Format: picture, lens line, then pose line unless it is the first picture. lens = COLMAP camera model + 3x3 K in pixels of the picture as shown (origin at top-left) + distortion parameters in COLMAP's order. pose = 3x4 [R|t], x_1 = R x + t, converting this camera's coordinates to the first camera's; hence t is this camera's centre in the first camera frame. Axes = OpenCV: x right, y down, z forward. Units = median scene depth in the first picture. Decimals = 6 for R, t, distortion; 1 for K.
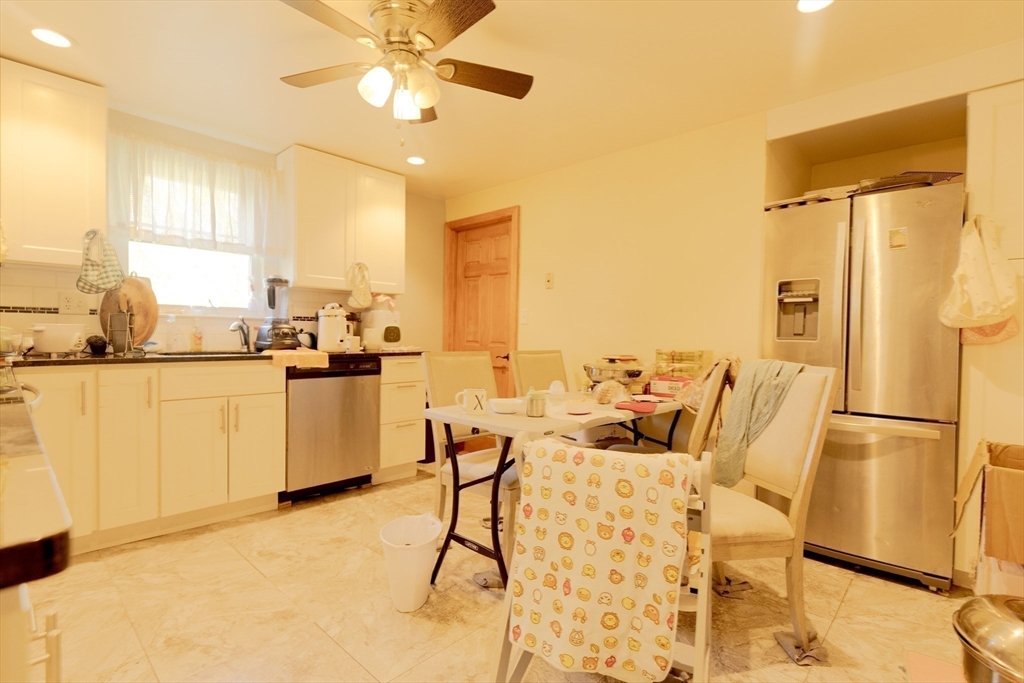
lens RADIAL K [[479.5, 0, 512.0], [0, 479.5, 341.5], [0, 0, 1]] dist [-0.001890, -0.000250]
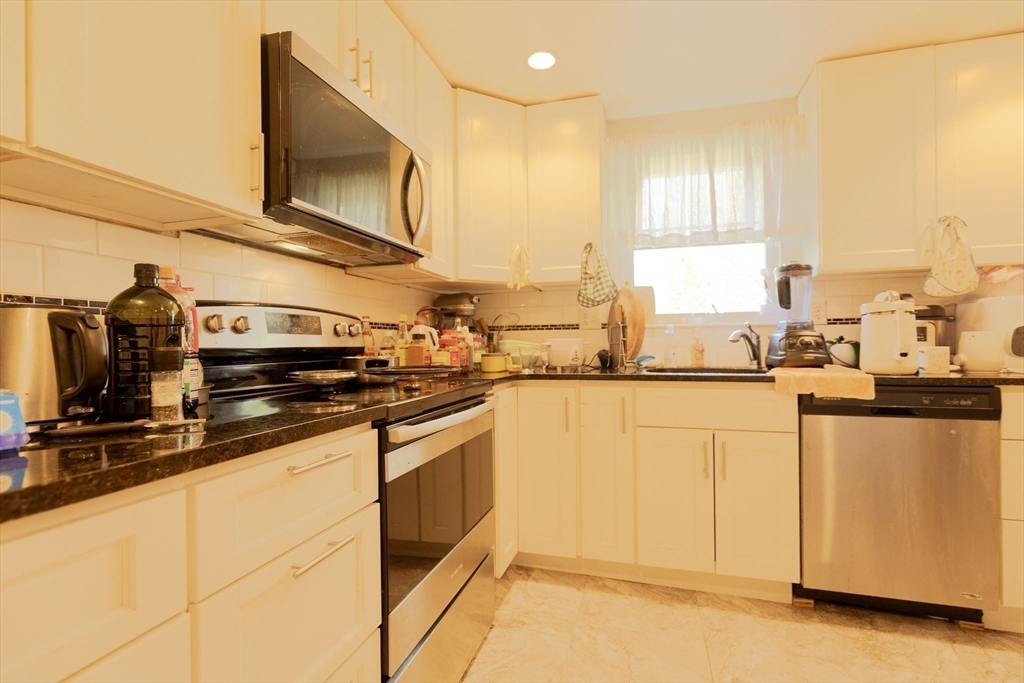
lens RADIAL K [[479.5, 0, 512.0], [0, 479.5, 341.5], [0, 0, 1]] dist [-0.001890, -0.000250]
pose [[0.450995, -0.024118, -0.892201, -0.054652], [0.001209, 0.999650, -0.026411, -0.002568], [0.892526, 0.010833, 0.450867, 0.327048]]
